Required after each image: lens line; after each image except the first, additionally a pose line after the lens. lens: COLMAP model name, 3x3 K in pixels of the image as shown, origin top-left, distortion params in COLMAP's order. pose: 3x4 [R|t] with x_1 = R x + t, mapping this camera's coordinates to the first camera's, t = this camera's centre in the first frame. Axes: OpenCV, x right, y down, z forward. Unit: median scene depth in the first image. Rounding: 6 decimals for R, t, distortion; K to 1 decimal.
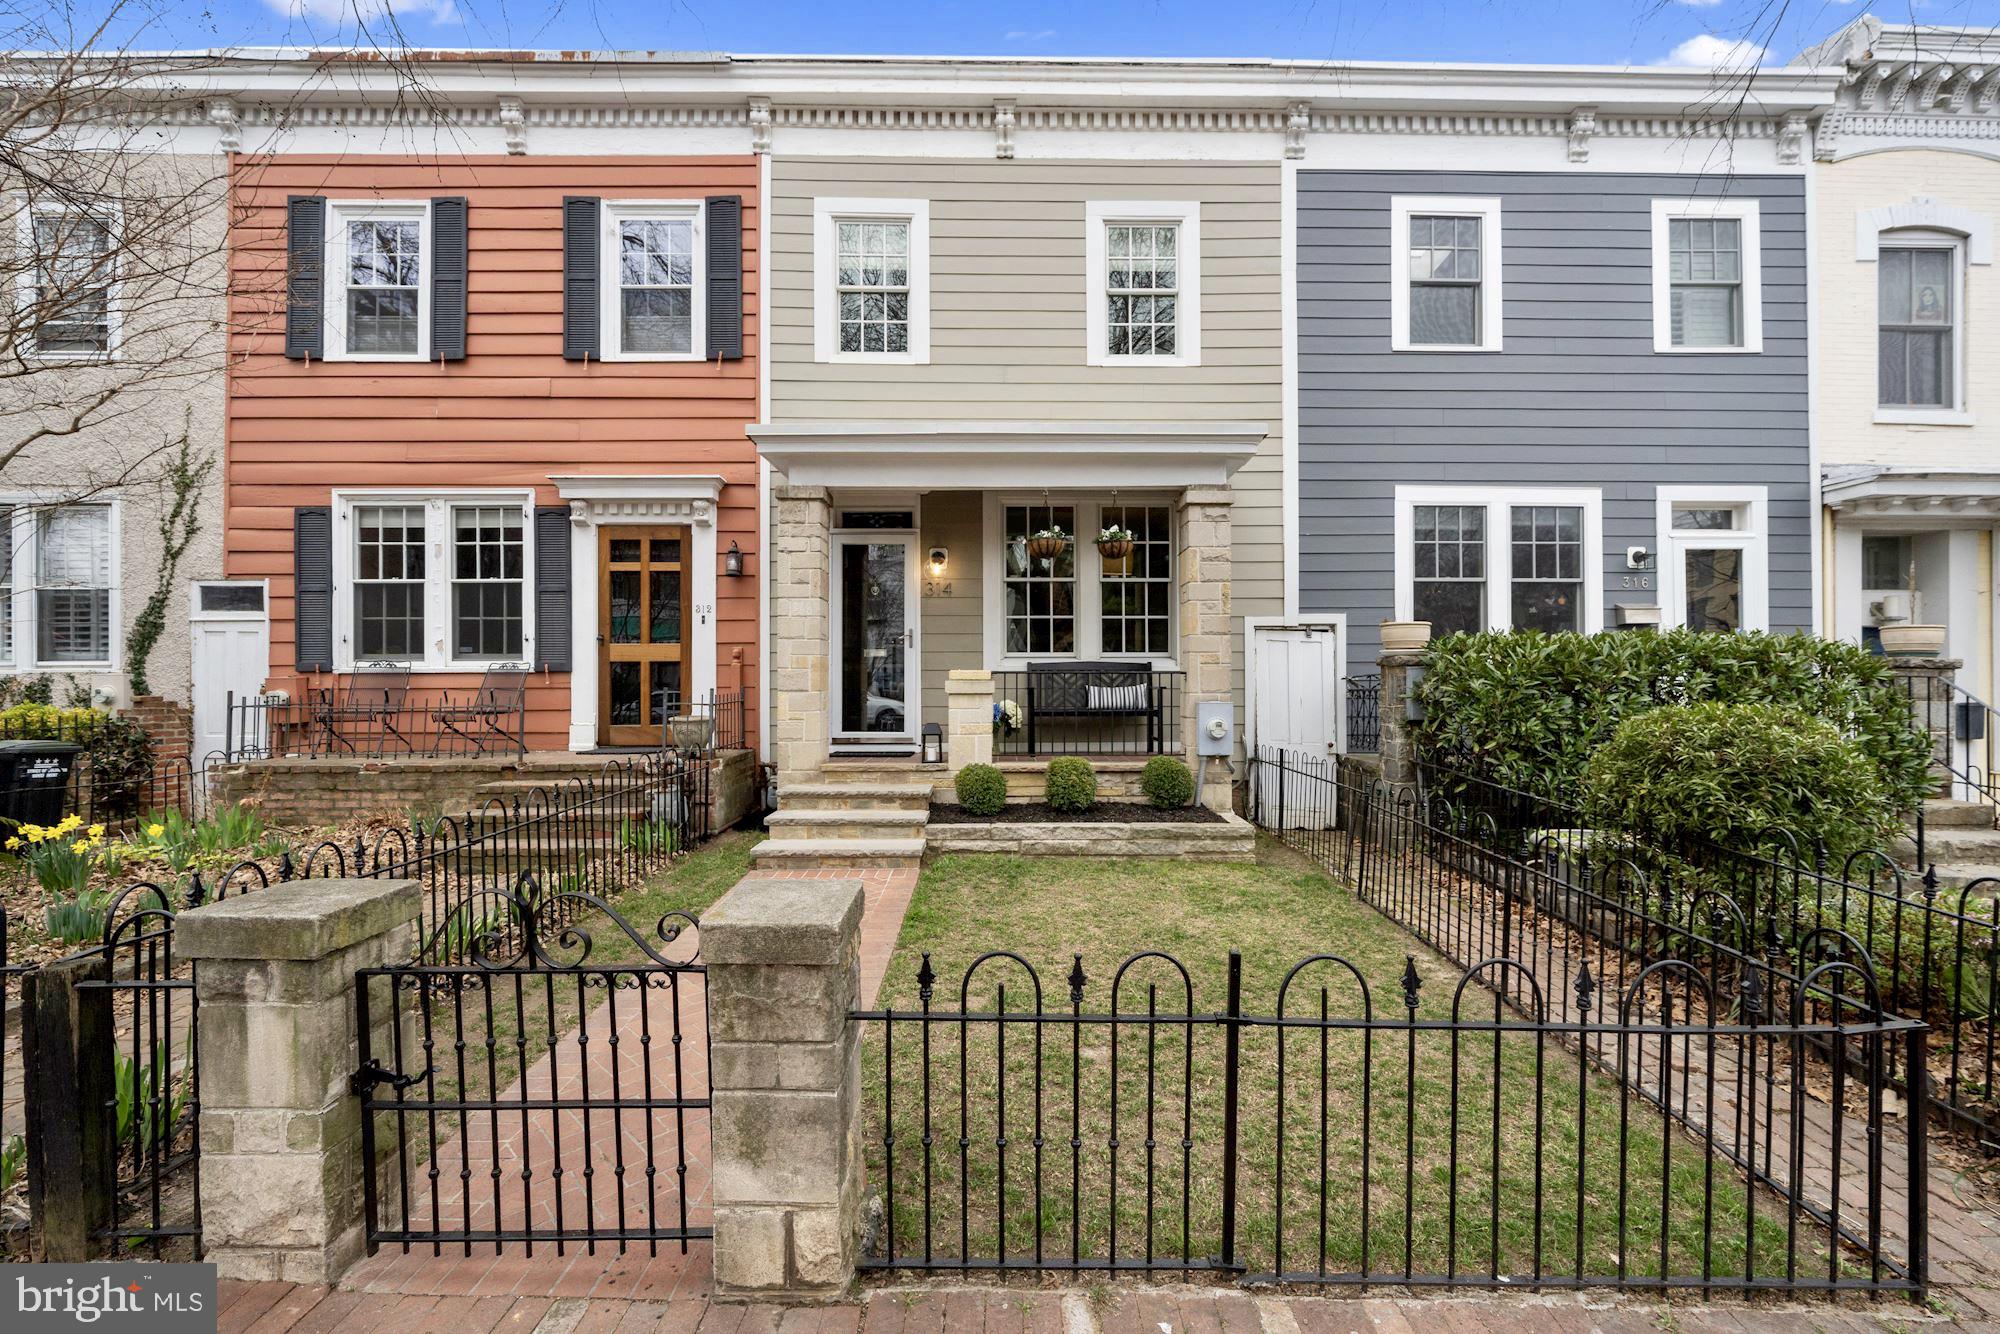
lens RADIAL K [[825.2, 0, 1003.0], [0, 825.2, 671.3], [0, 0, 1]] dist [0.000989, 0.001775]
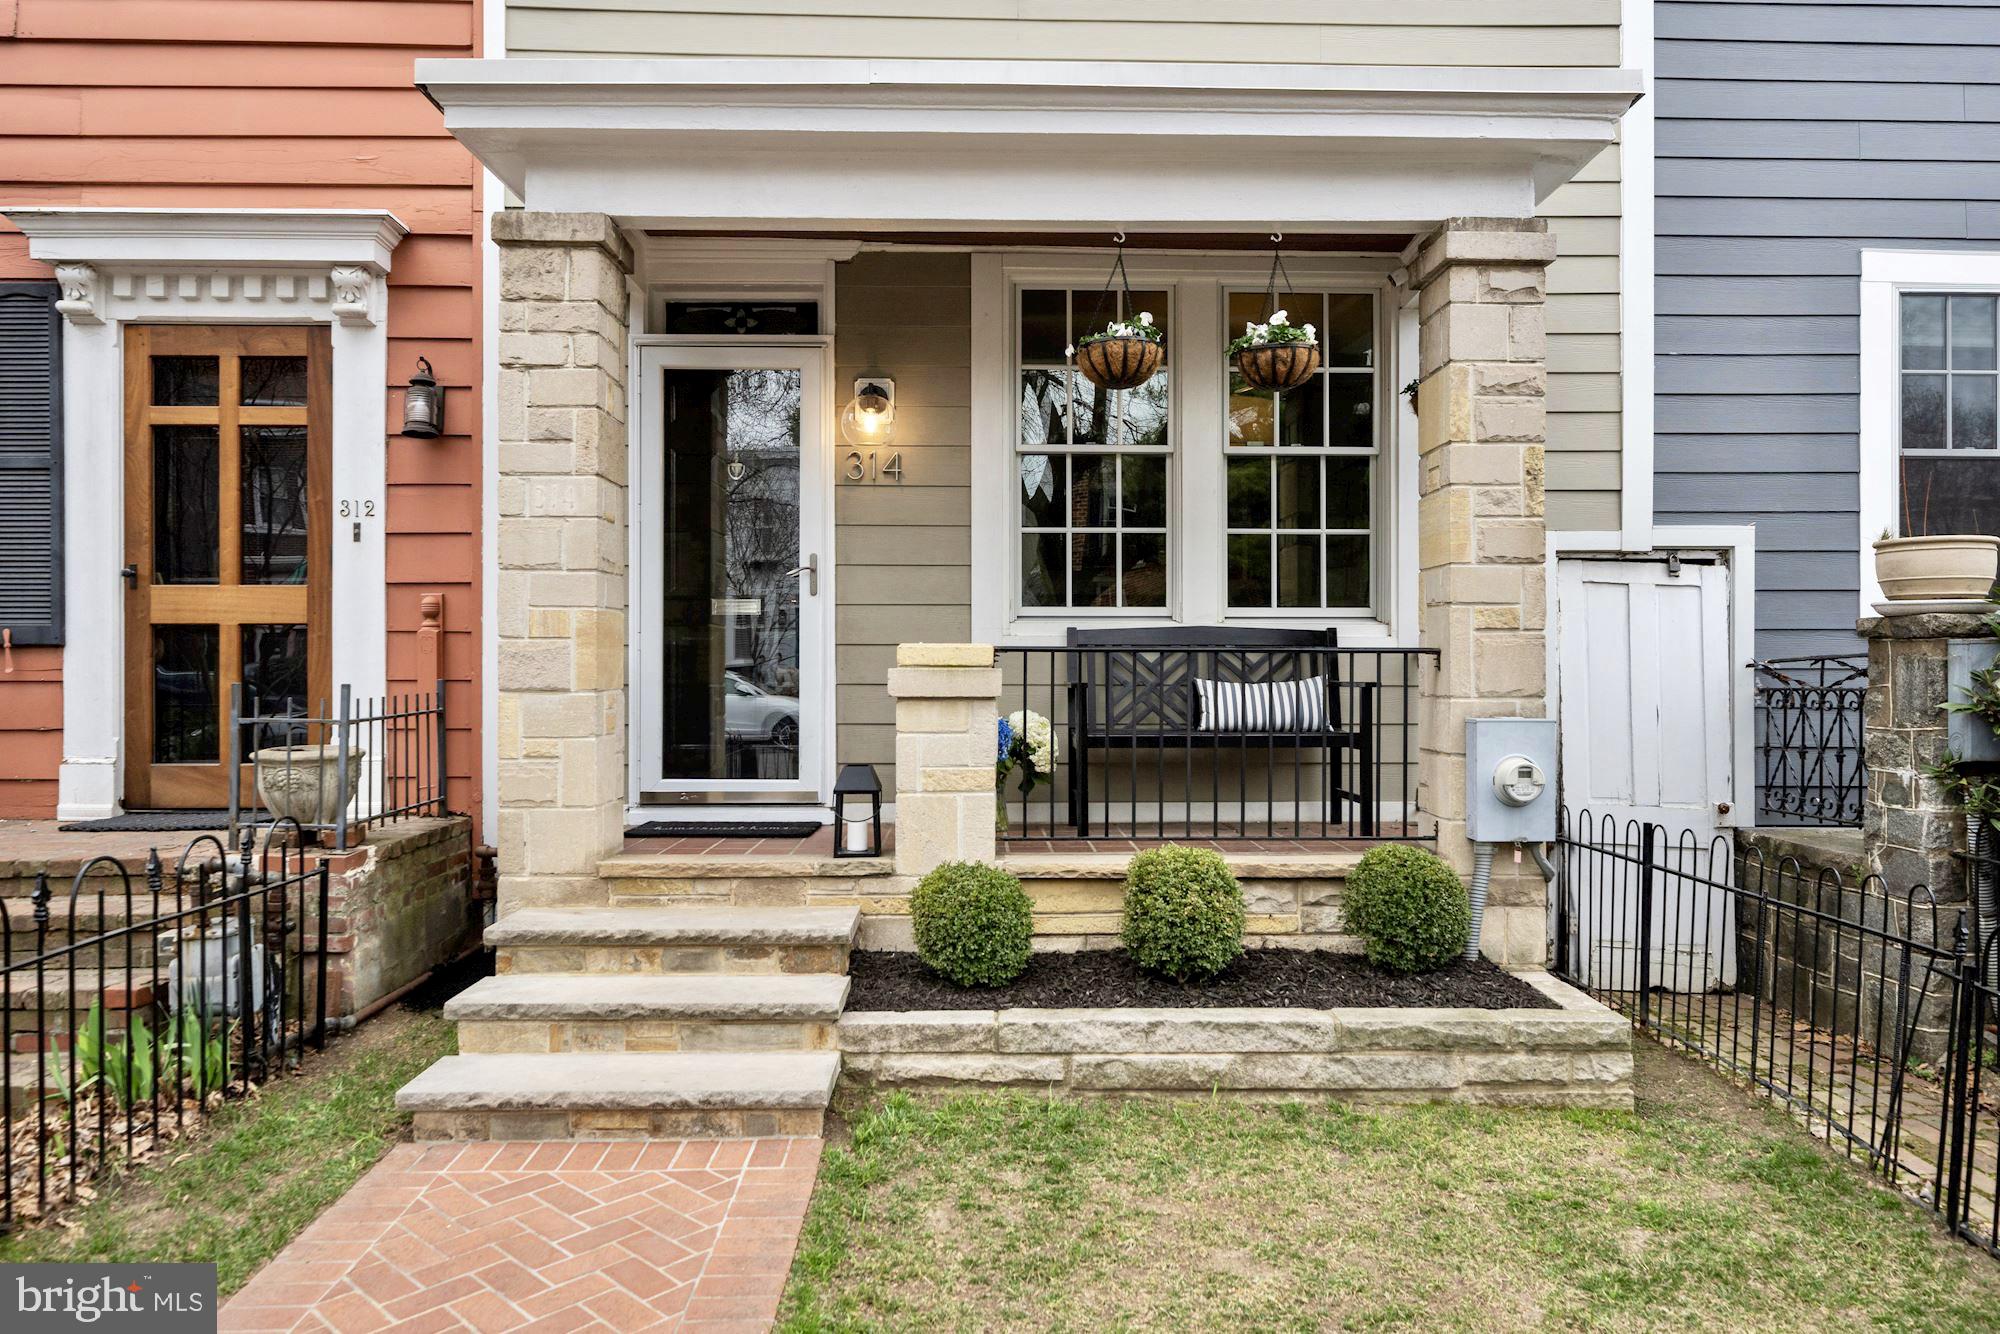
lens RADIAL K [[1384.6, 0, 999.0], [0, 1384.6, 666.9], [0, 0, 1]] dist [0.003297, -0.000350]
pose [[0.999960, 0.002532, 0.008550, -0.015645], [-0.002626, 0.999935, 0.011057, 0.002428], [-0.008521, -0.011079, 0.999902, 0.235912]]
